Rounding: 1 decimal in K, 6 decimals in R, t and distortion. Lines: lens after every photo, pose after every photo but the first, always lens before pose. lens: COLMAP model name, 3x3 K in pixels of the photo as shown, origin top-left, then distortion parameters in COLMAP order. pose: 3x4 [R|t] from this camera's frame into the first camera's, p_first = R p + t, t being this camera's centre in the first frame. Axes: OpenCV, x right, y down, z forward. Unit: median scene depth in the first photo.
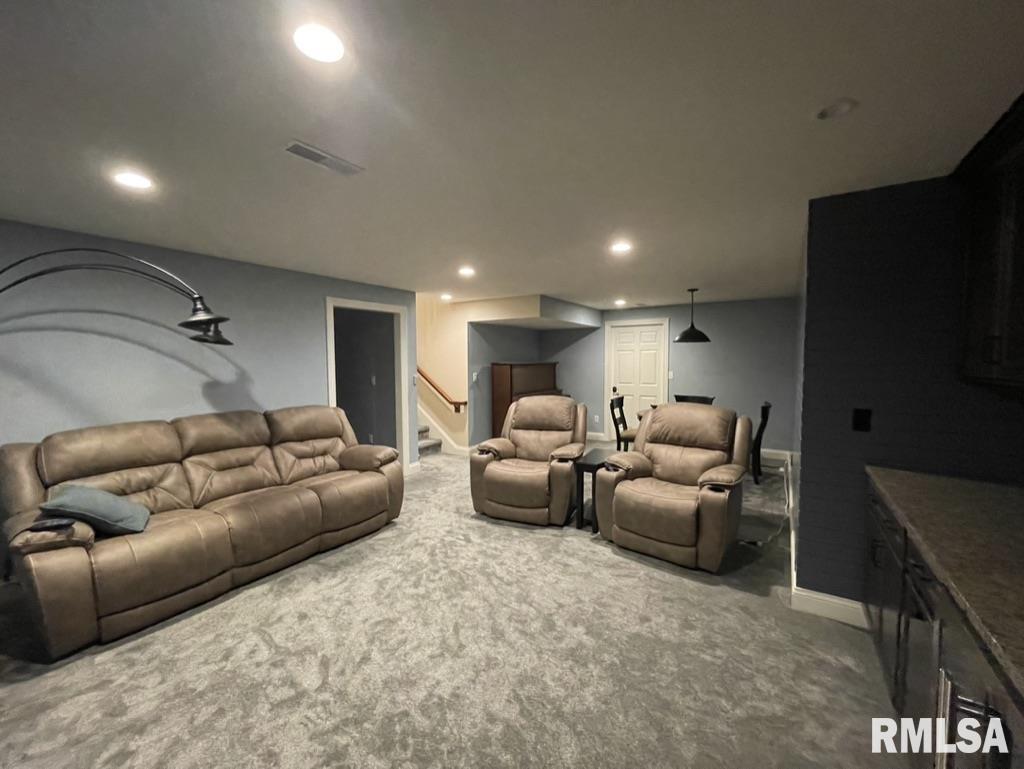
lens RADIAL K [[413.1, 0, 514.6], [0, 413.1, 384.0], [0, 0, 1]] dist [0.003067, 0.000063]
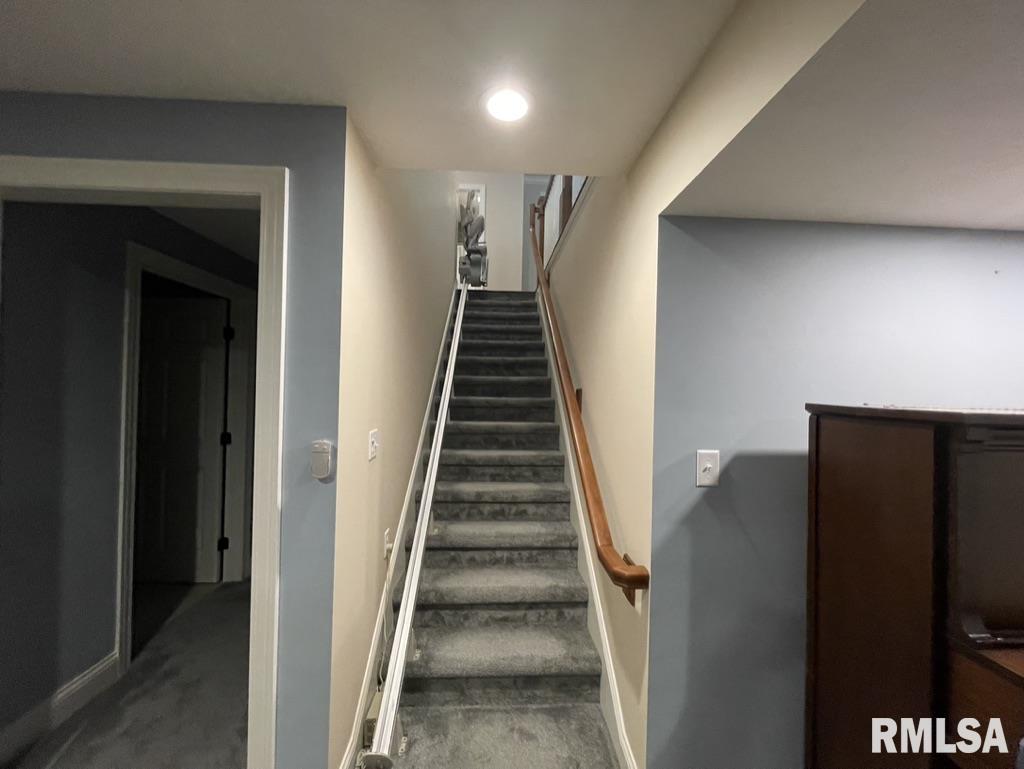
lens RADIAL K [[413.1, 0, 512.3], [0, 413.1, 386.3], [0, 0, 1]] dist [0.003067, 0.000063]
pose [[0.588235, 0.010284, -0.808625, 0.021194], [-0.065383, 0.997250, -0.034880, -0.053069], [0.806043, 0.073388, 0.587290, 0.956925]]
